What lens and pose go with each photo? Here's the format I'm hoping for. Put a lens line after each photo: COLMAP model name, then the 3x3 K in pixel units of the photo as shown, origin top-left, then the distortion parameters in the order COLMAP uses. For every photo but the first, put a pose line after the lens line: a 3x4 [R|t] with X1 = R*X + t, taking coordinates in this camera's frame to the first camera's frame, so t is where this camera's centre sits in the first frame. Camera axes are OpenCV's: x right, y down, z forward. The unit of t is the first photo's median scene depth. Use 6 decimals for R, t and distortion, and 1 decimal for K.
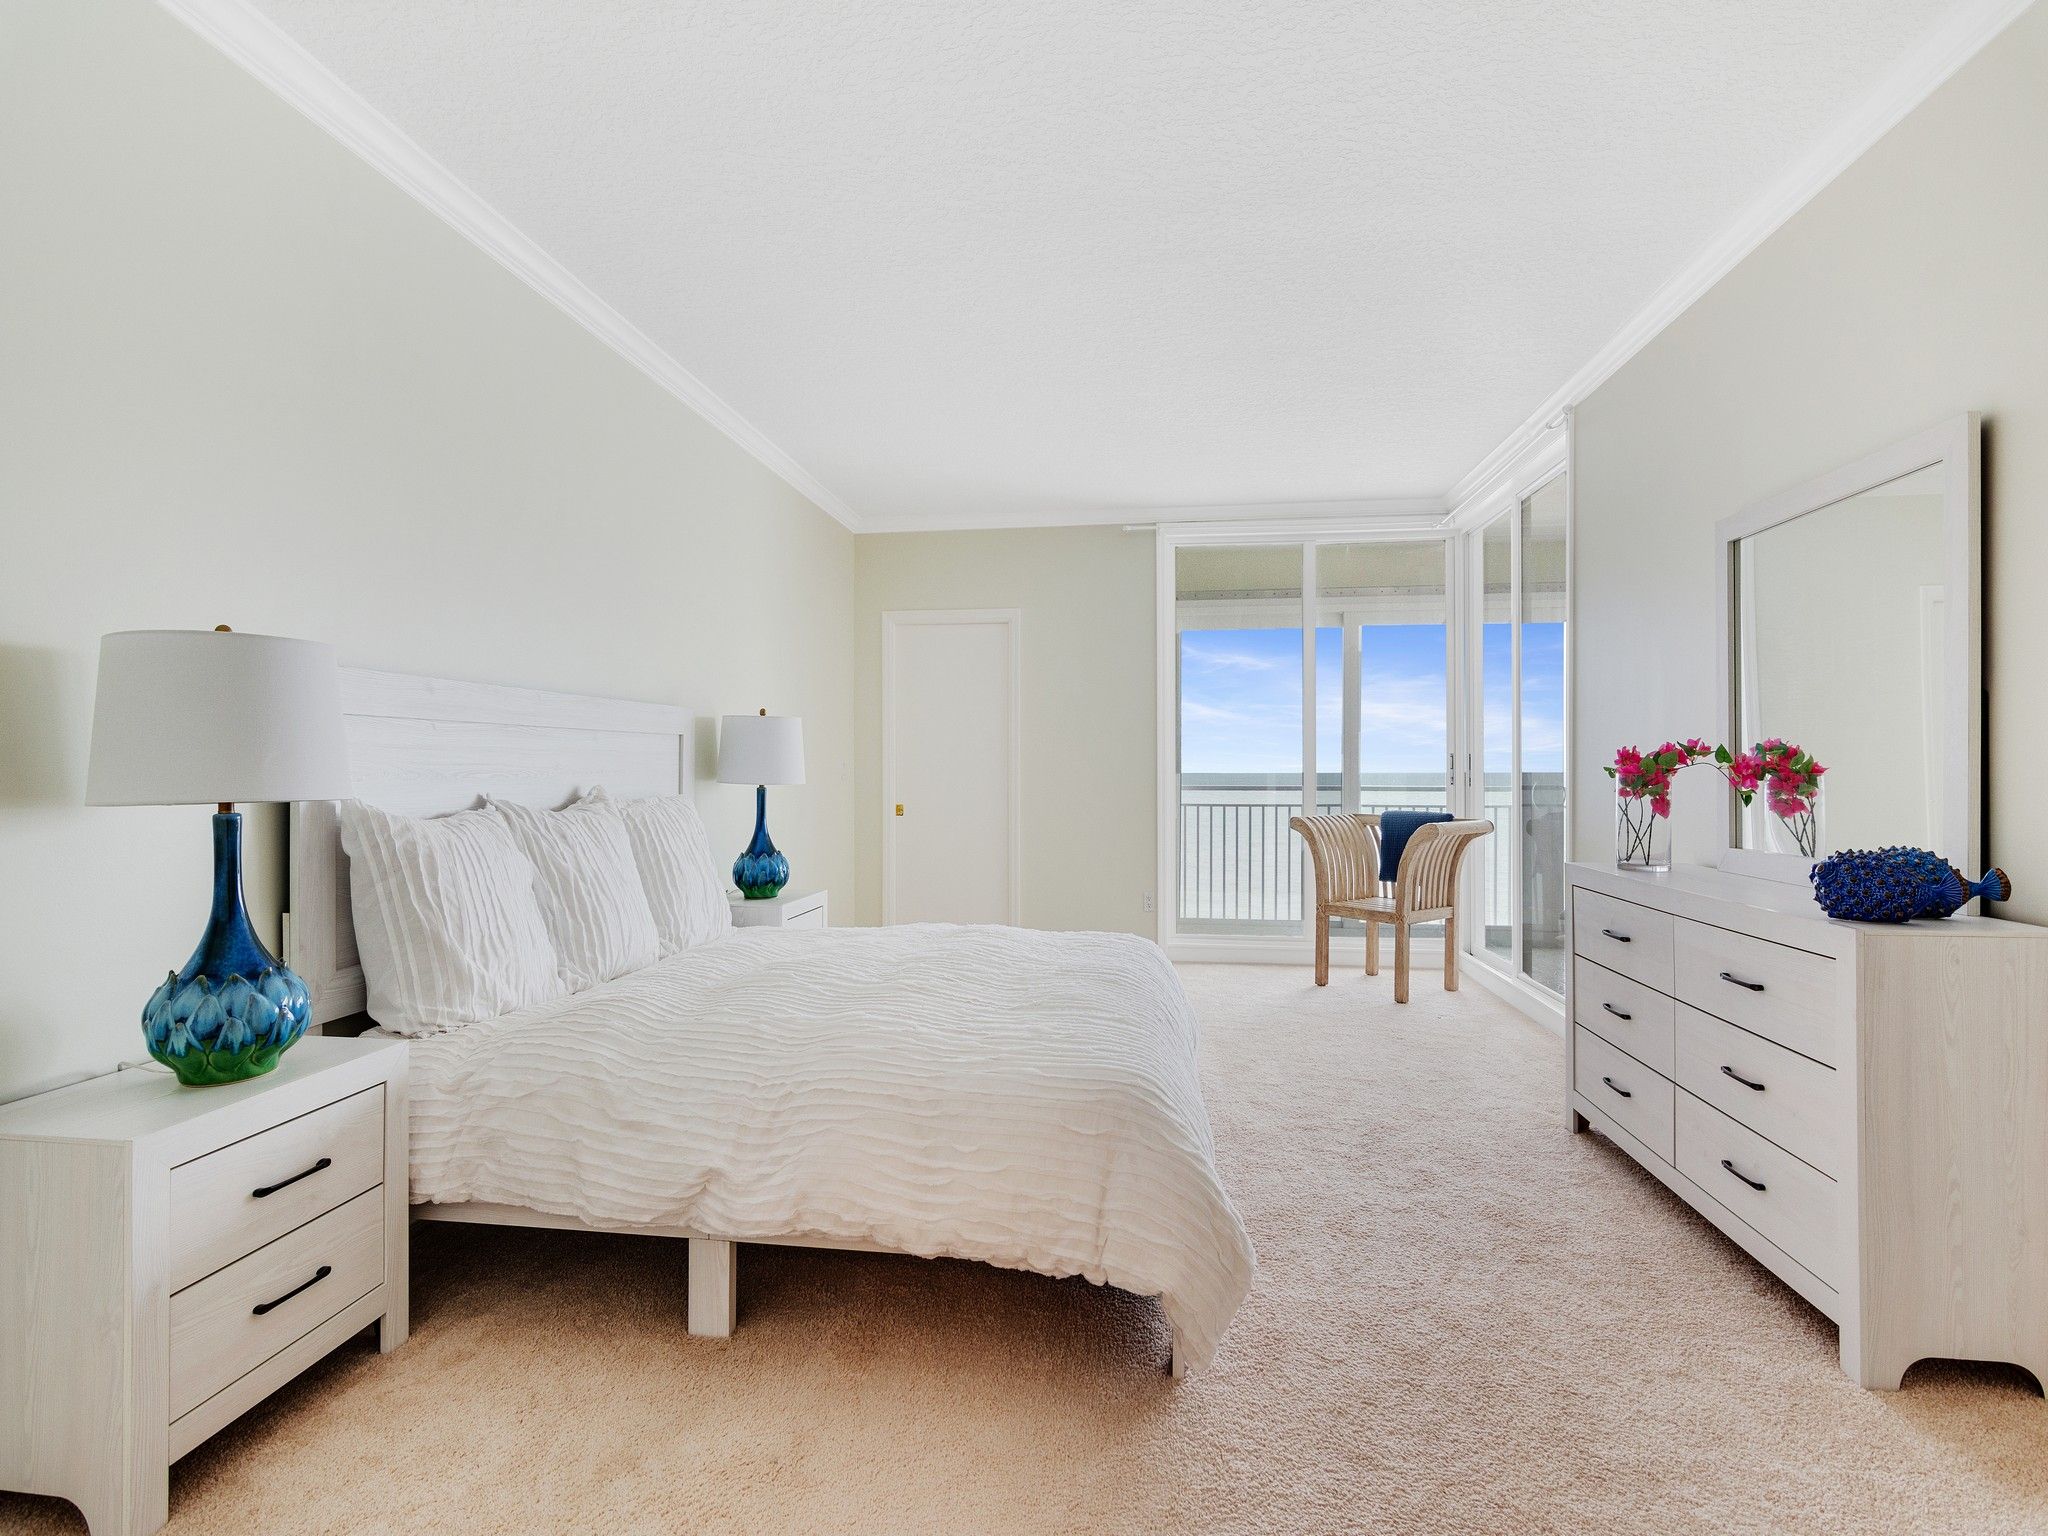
lens RADIAL K [[992.2, 0, 1028.5], [0, 992.2, 764.6], [0, 0, 1]] dist [-0.000766, 0.000214]
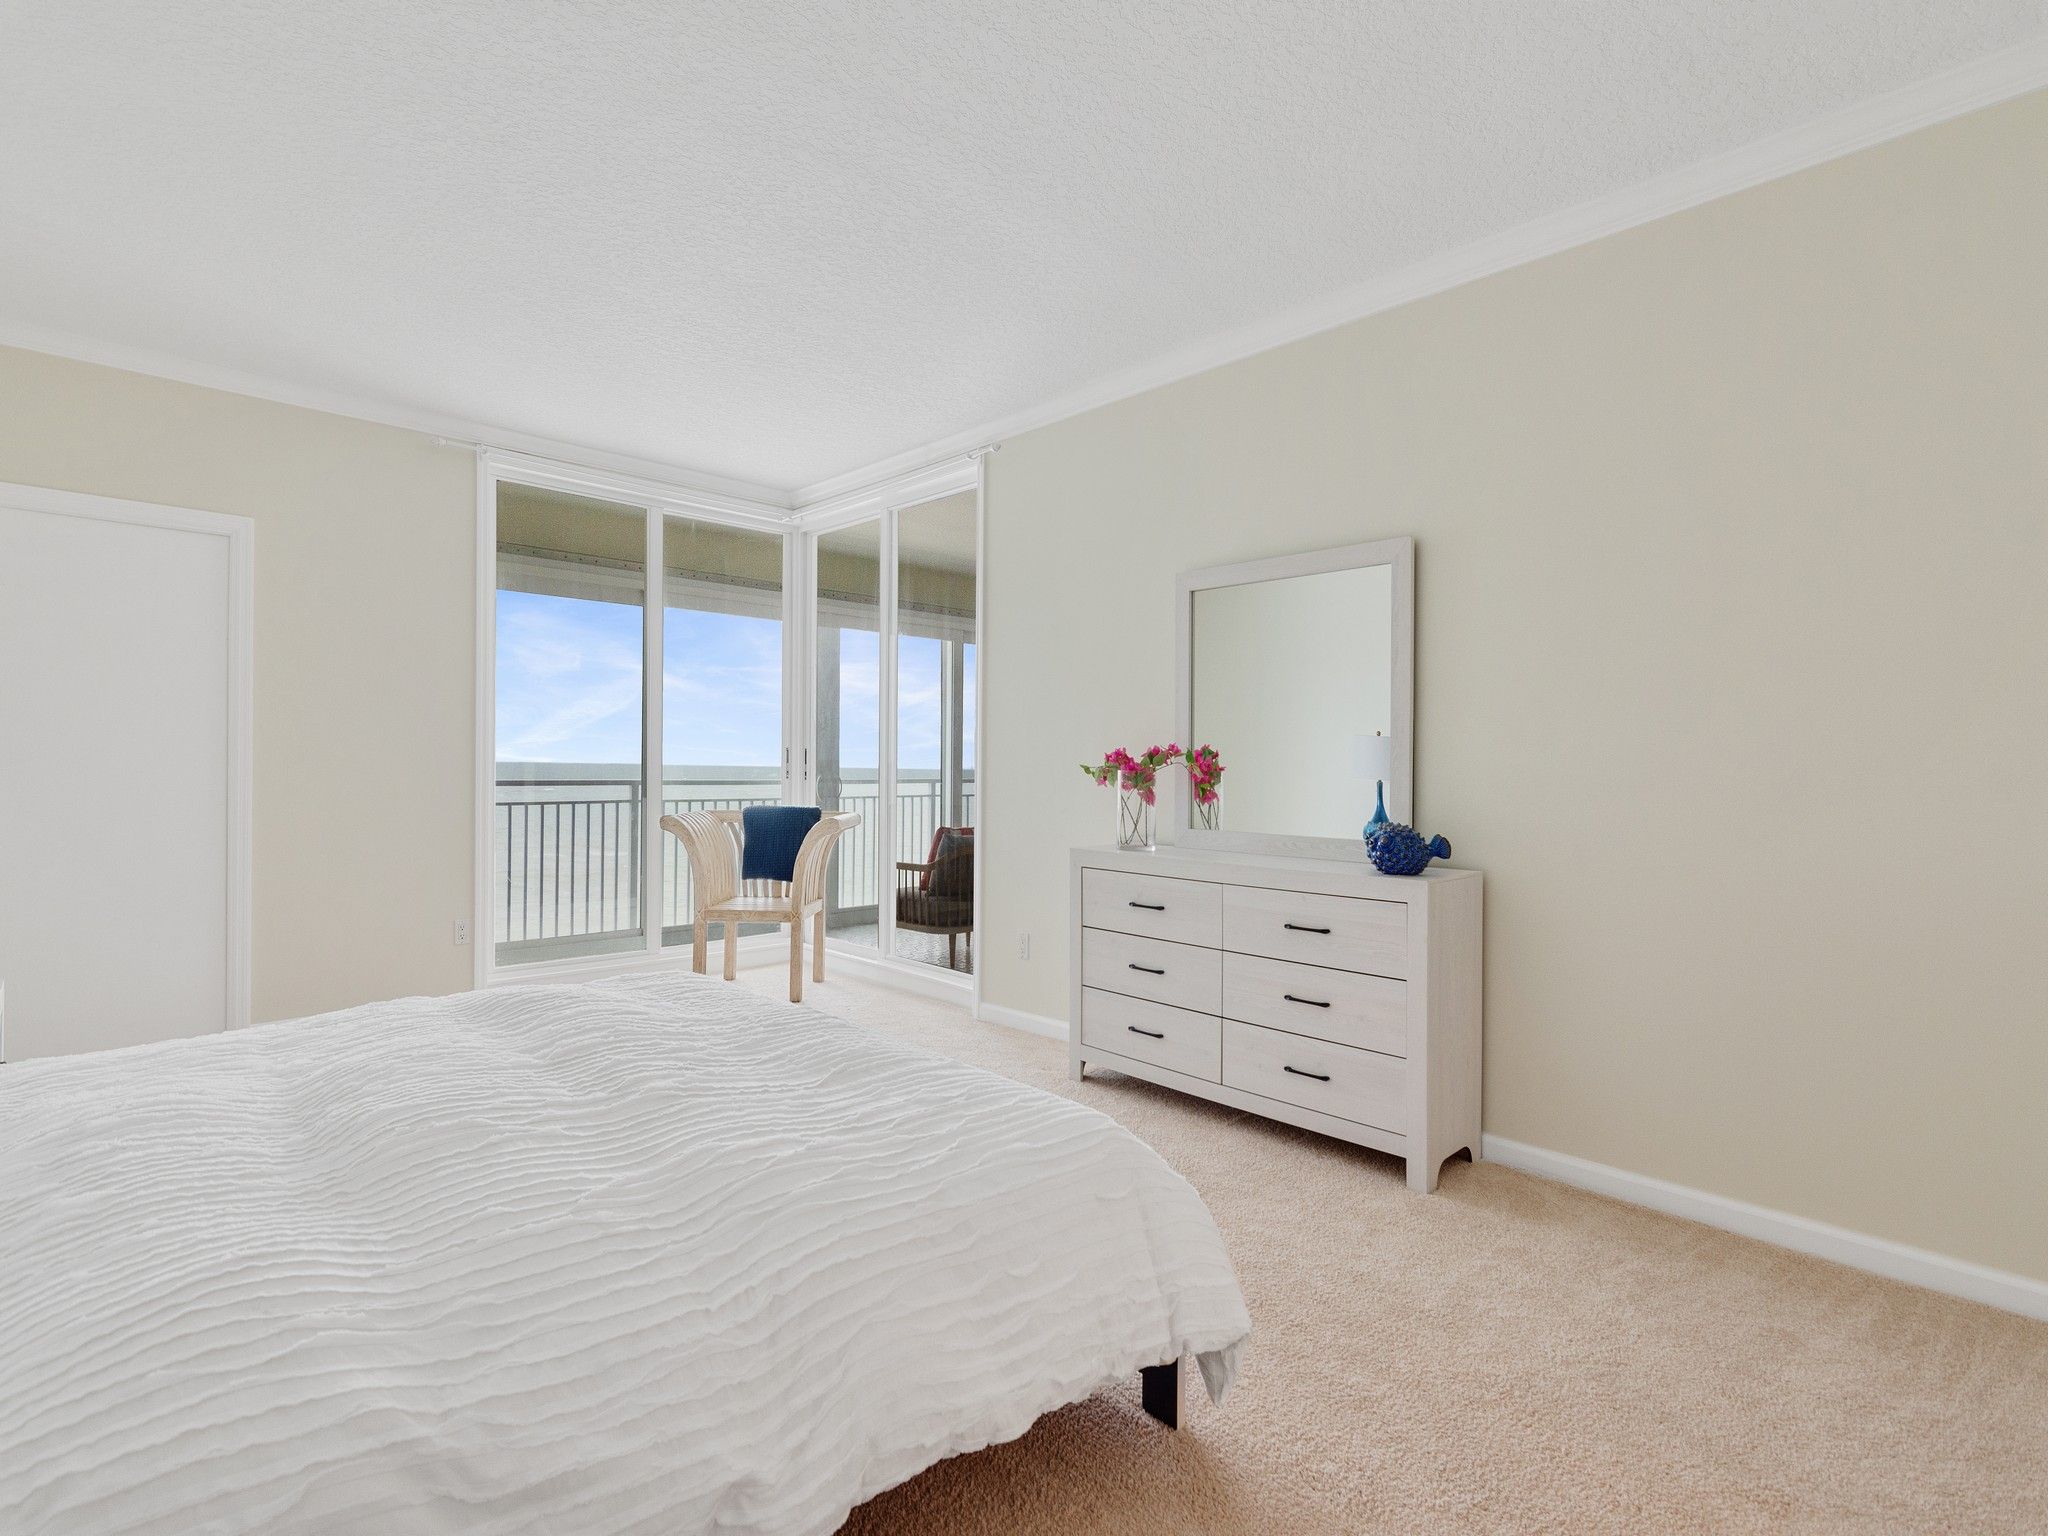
lens RADIAL K [[1002.5, 0, 1024.0], [0, 1002.5, 768.0], [0, 0, 1]] dist [0.001644, 0.000139]
pose [[0.629309, 0.003200, 0.777149, -0.545461], [-0.012967, 0.999896, 0.006383, -0.000501], [-0.777047, -0.014094, 0.629284, 0.434409]]
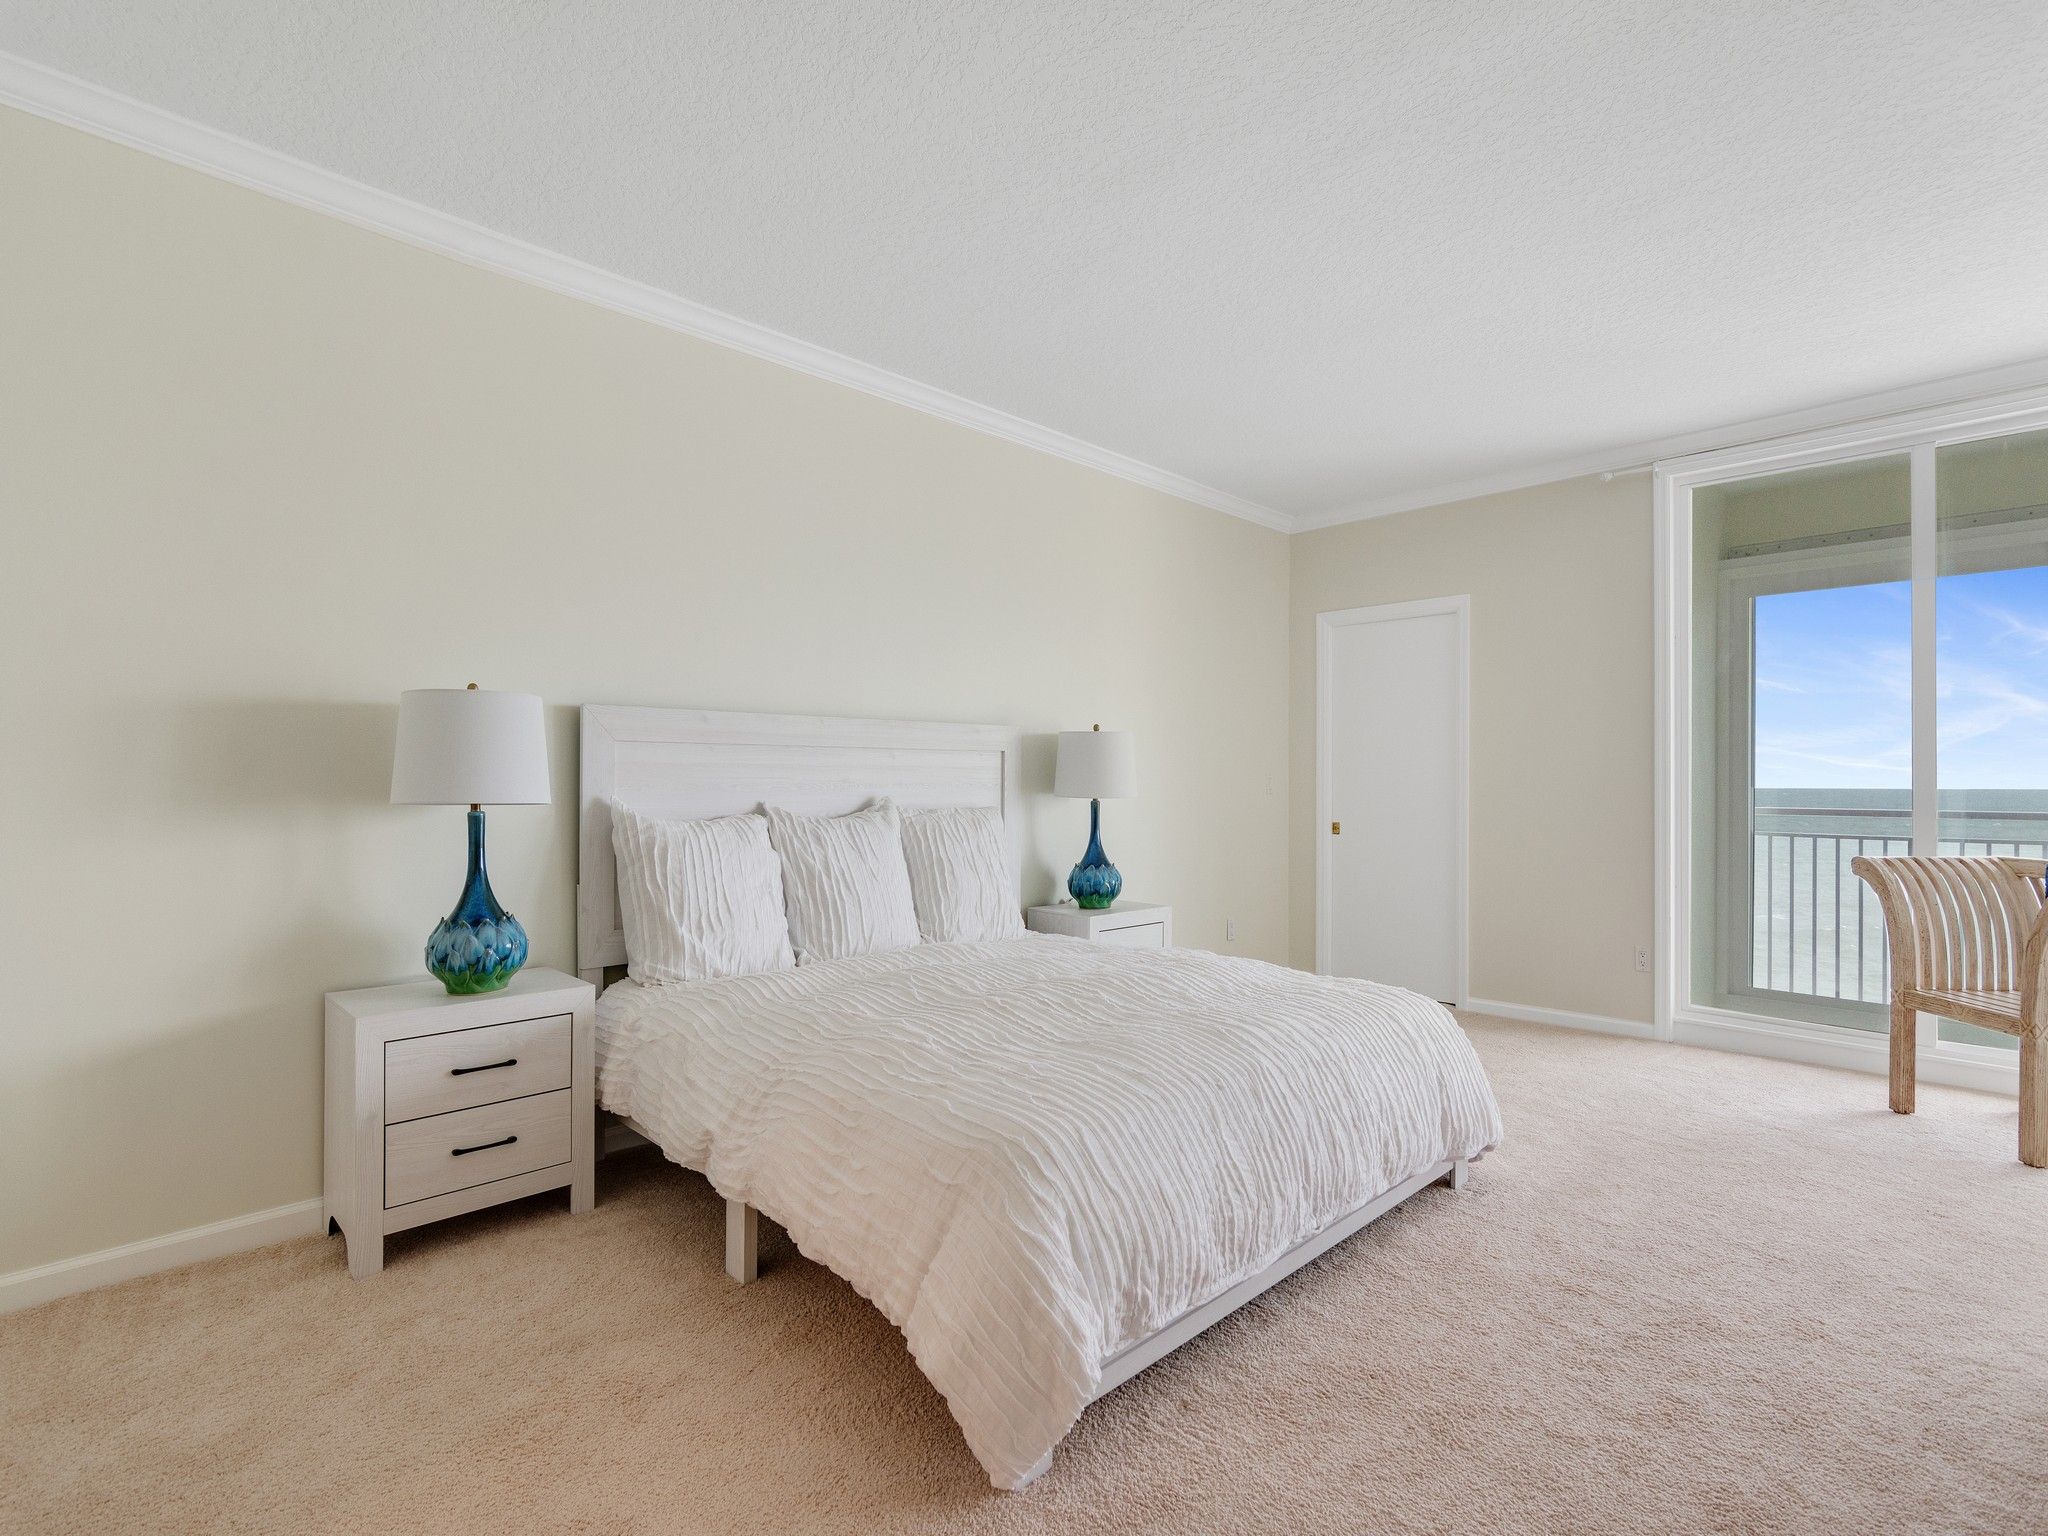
lens RADIAL K [[994.3, 0, 1026.5], [0, 994.3, 772.4], [0, 0, 1]] dist [-0.002146, -0.000425]
pose [[0.786809, -0.002035, -0.617193, 0.568579], [-0.001316, 0.999987, -0.004974, -0.002116], [0.617195, 0.004726, 0.786796, 0.264373]]
